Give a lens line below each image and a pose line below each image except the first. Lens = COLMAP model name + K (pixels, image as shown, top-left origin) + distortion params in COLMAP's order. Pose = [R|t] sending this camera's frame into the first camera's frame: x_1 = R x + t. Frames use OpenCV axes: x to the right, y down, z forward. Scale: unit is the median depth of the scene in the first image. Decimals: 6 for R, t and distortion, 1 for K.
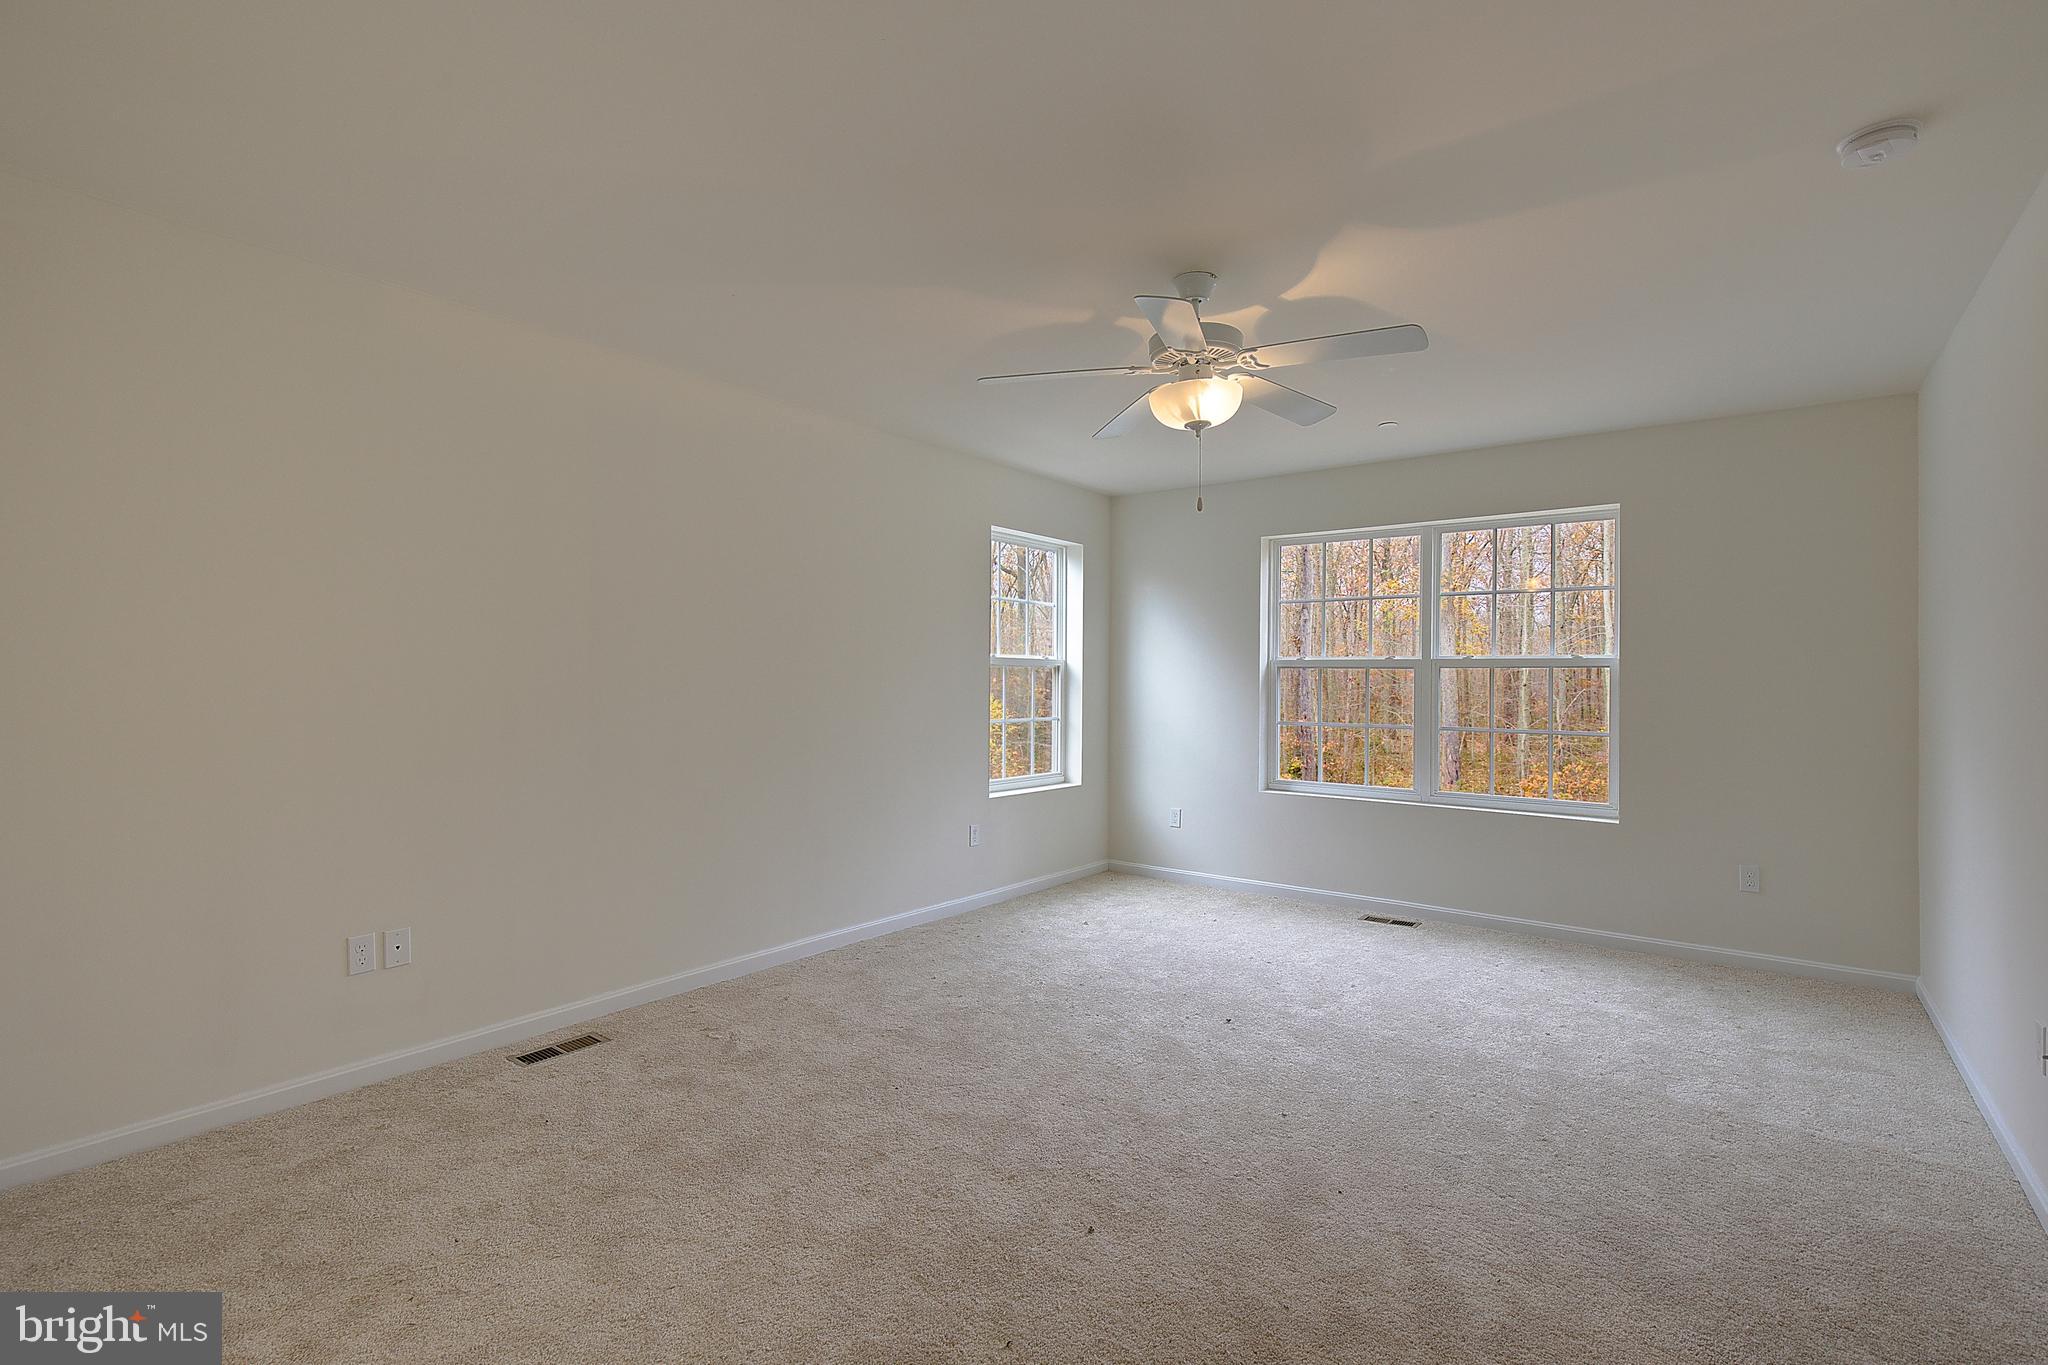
lens RADIAL K [[924.8, 0, 1024.0], [0, 924.8, 682.5], [0, 0, 1]] dist [0.000425, -0.000295]
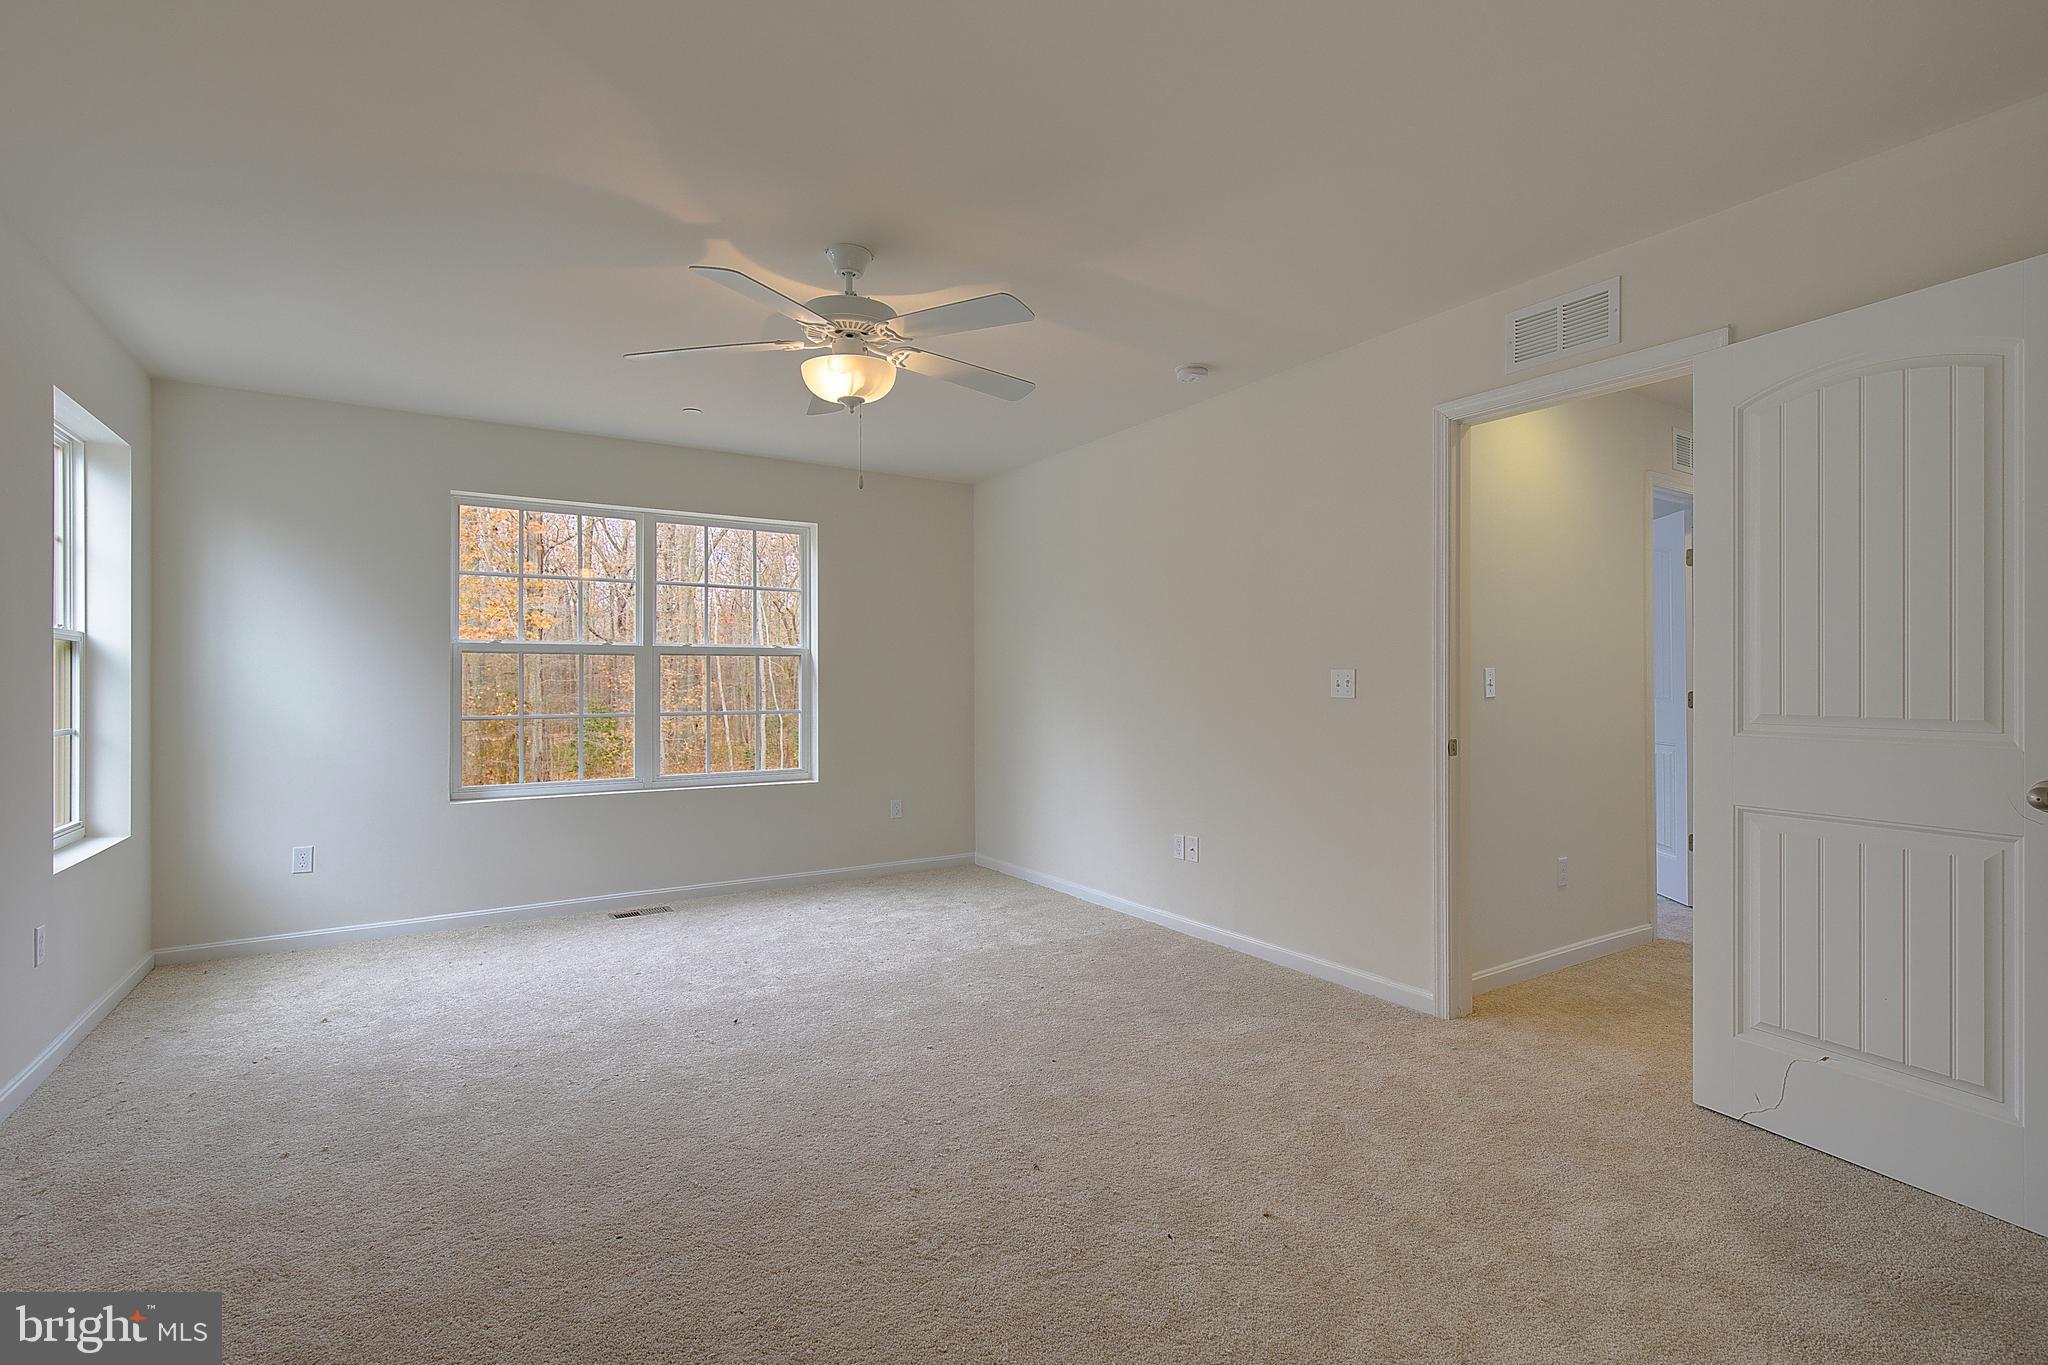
lens RADIAL K [[931.6, 0, 1045.3], [0, 931.6, 697.0], [0, 0, 1]] dist [0.000326, -0.000469]
pose [[0.304372, -0.025626, 0.952208, -0.379907], [0.001215, 0.999648, 0.026515, 0.003395], [-0.952552, -0.006913, 0.304296, 0.269568]]
